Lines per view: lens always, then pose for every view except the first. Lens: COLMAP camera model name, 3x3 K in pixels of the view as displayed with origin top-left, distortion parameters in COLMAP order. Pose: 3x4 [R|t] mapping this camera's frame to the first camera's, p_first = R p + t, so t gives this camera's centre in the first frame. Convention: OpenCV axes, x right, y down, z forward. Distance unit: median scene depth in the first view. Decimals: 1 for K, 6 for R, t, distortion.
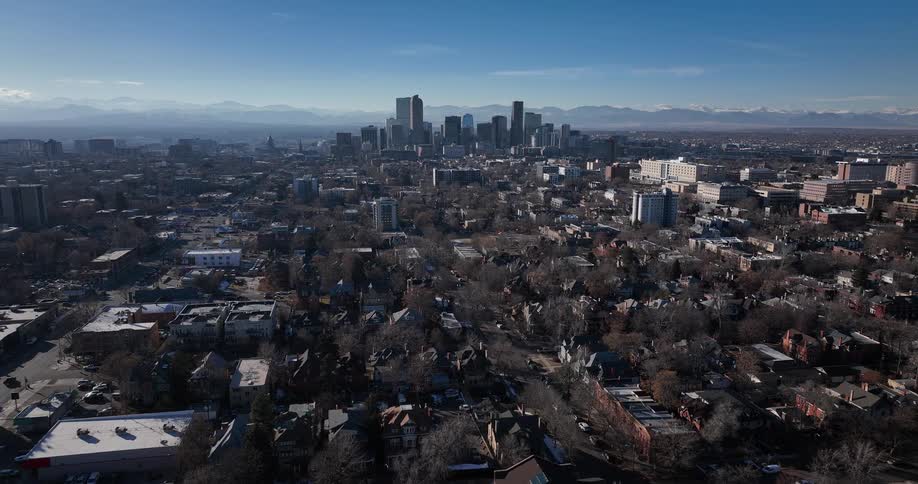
lens RADIAL K [[649.4, 0, 459.0], [0, 649.4, 242.0], [0, 0, 1]] dist [0.006118, 0.005328]
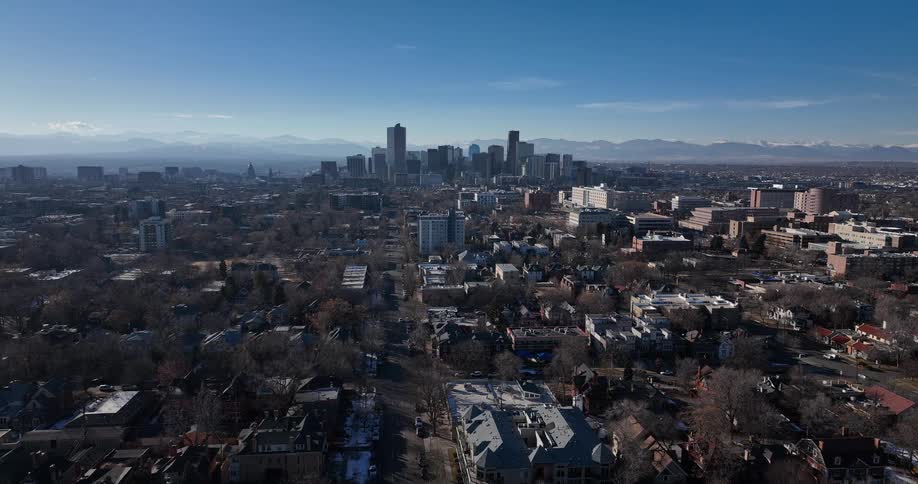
lens RADIAL K [[649.4, 0, 459.0], [0, 649.4, 242.0], [0, 0, 1]] dist [0.006118, 0.005328]
pose [[0.996773, 0.012988, -0.079217, 0.210151], [-0.016954, 0.998626, -0.049593, 0.003433], [0.078464, 0.050776, 0.995623, 0.056063]]
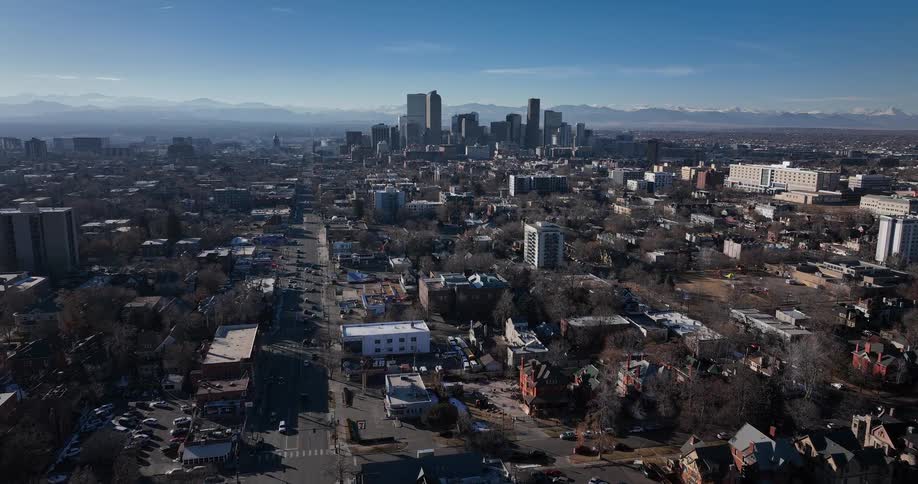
lens RADIAL K [[649.4, 0, 459.0], [0, 649.4, 242.0], [0, 0, 1]] dist [0.006118, 0.005328]
pose [[0.999344, -0.002236, 0.036154, -0.126502], [0.002161, 0.999995, 0.002137, -0.025892], [-0.036159, -0.002057, 0.999344, 0.147622]]
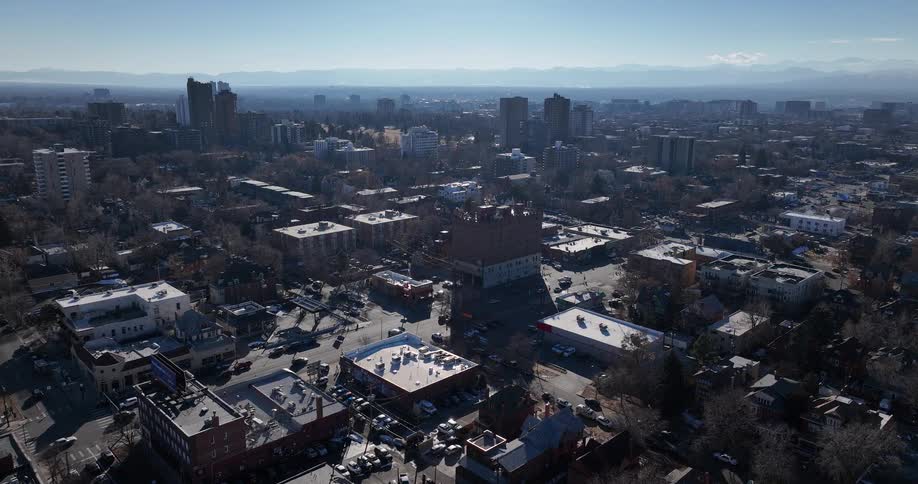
lens RADIAL K [[649.4, 0, 459.0], [0, 649.4, 242.0], [0, 0, 1]] dist [0.006118, 0.005328]
pose [[0.548461, 0.196838, -0.812678, 0.048558], [-0.151960, 0.979177, 0.134611, 0.000581], [0.822252, 0.049666, 0.566952, 0.008486]]
